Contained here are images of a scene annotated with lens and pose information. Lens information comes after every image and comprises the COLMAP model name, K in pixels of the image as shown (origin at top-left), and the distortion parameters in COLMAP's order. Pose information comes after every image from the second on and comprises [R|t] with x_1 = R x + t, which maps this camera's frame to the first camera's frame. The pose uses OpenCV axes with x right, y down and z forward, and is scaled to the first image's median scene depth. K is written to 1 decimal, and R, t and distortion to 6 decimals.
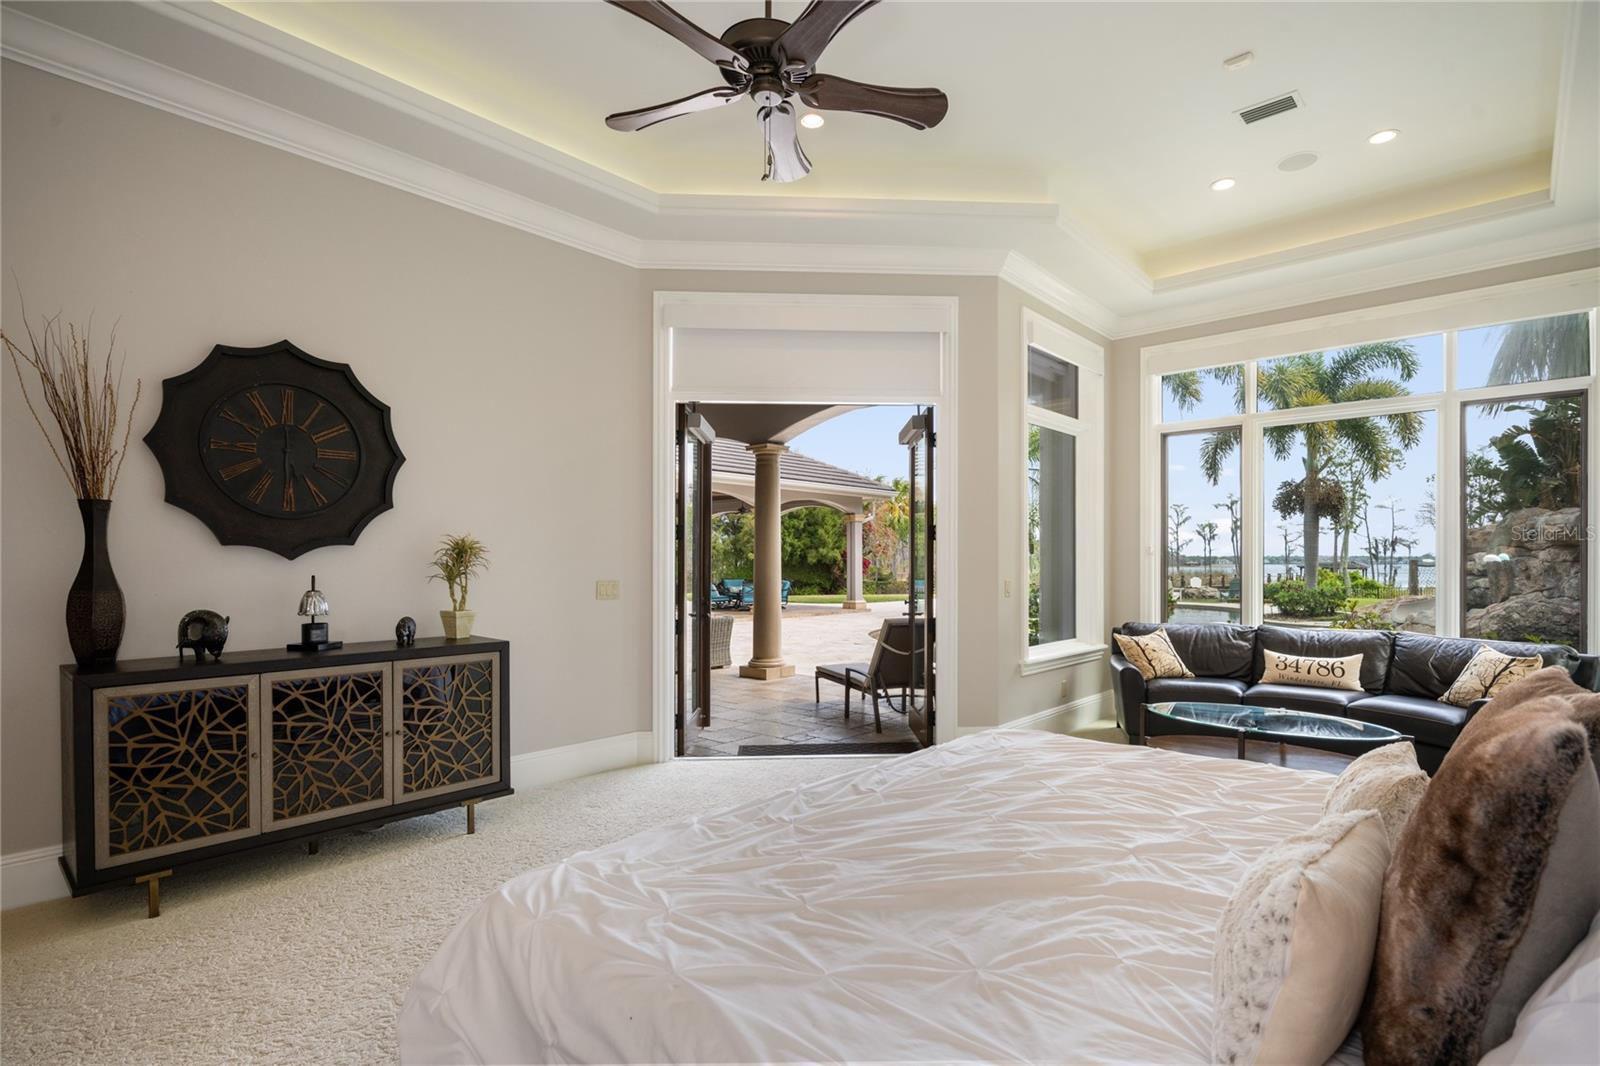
lens RADIAL K [[778.3, 0, 848.3], [0, 778.3, 569.7], [0, 0, 1]] dist [-0.000270, -0.000157]
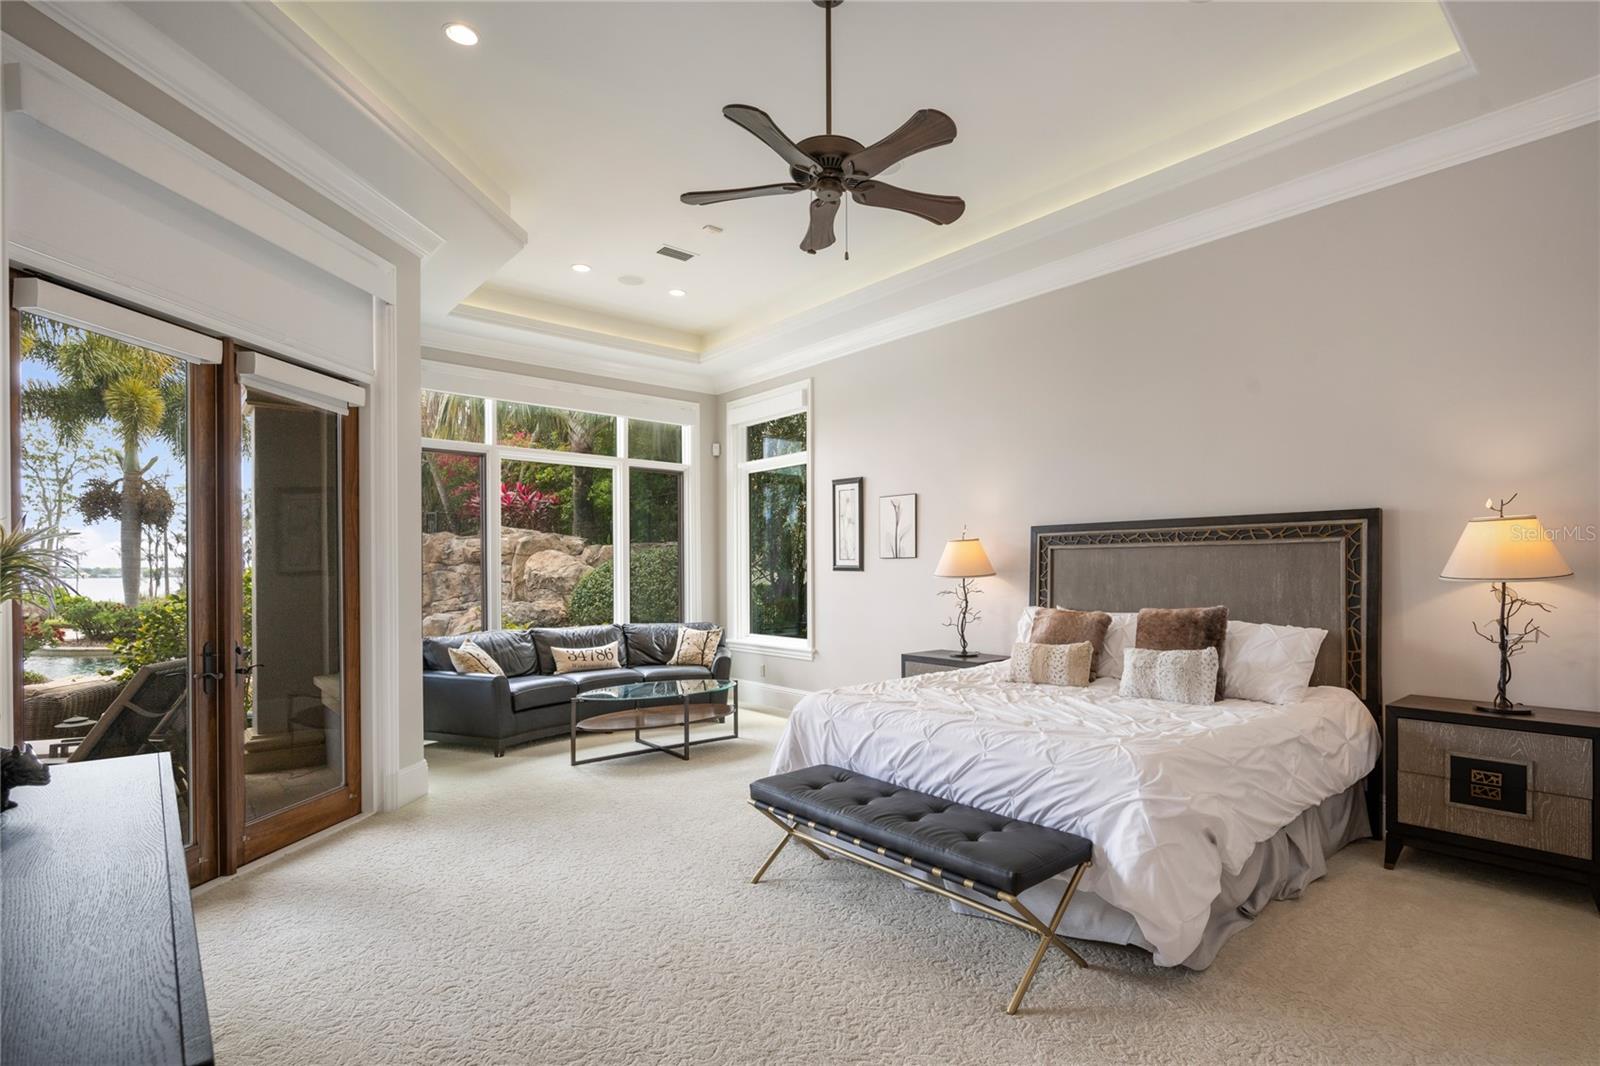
lens RADIAL K [[778.3, 0, 848.3], [0, 778.3, 569.7], [0, 0, 1]] dist [-0.000270, -0.000157]
pose [[0.131982, 0.003529, 0.991246, -0.623711], [0.013492, 0.999895, -0.005356, -0.004745], [-0.991160, 0.014081, 0.131921, 0.392663]]
